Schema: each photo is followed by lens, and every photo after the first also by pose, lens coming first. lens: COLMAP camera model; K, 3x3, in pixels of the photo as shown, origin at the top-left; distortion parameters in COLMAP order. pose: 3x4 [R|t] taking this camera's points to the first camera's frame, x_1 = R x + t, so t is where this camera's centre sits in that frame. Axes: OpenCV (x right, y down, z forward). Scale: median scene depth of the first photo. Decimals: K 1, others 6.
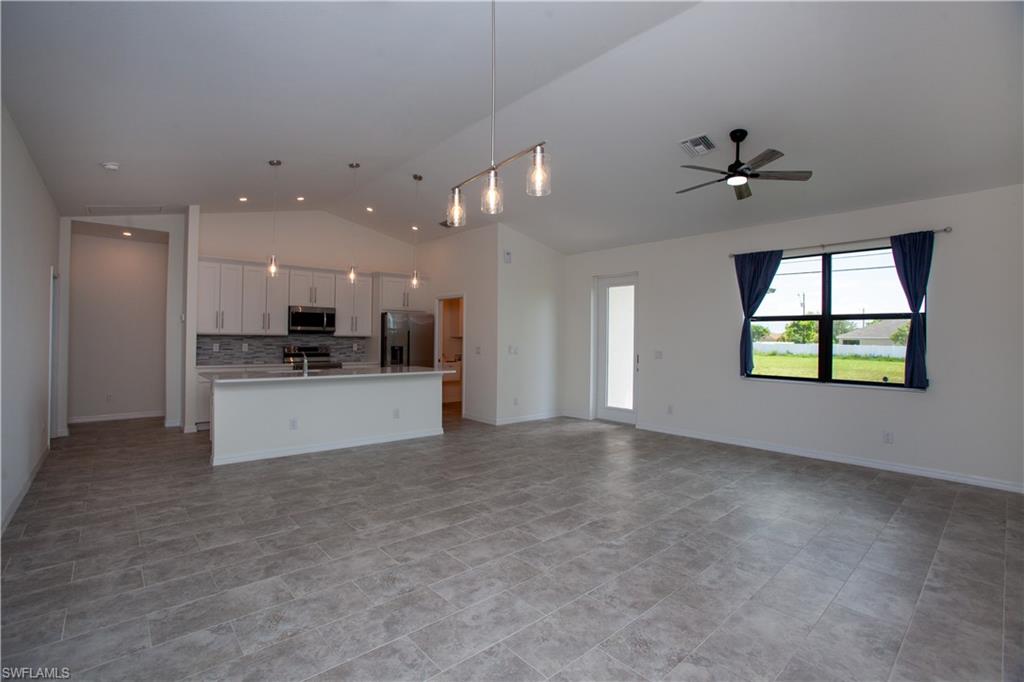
lens RADIAL K [[463.6, 0, 503.9], [0, 463.6, 338.7], [0, 0, 1]] dist [-0.074426, 0.025351]
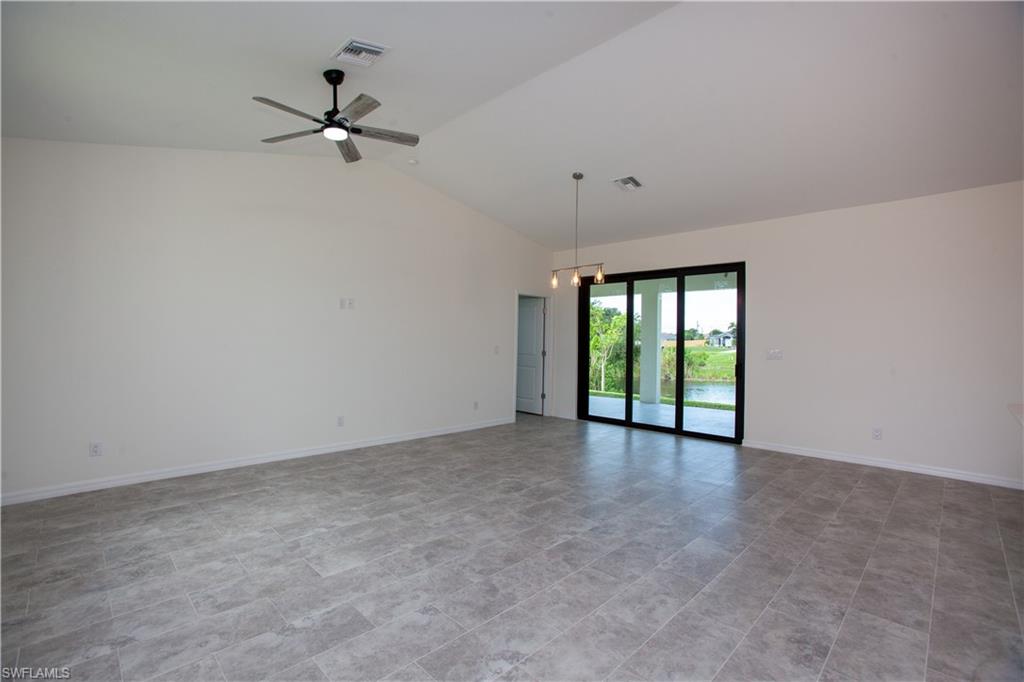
lens RADIAL K [[463.6, 0, 503.9], [0, 463.6, 338.7], [0, 0, 1]] dist [-0.074426, 0.025351]
pose [[-0.998116, -0.022608, -0.057046, 0.281024], [-0.022824, 0.999735, 0.003139, 0.001956], [0.056959, 0.004435, -0.998367, 1.976753]]
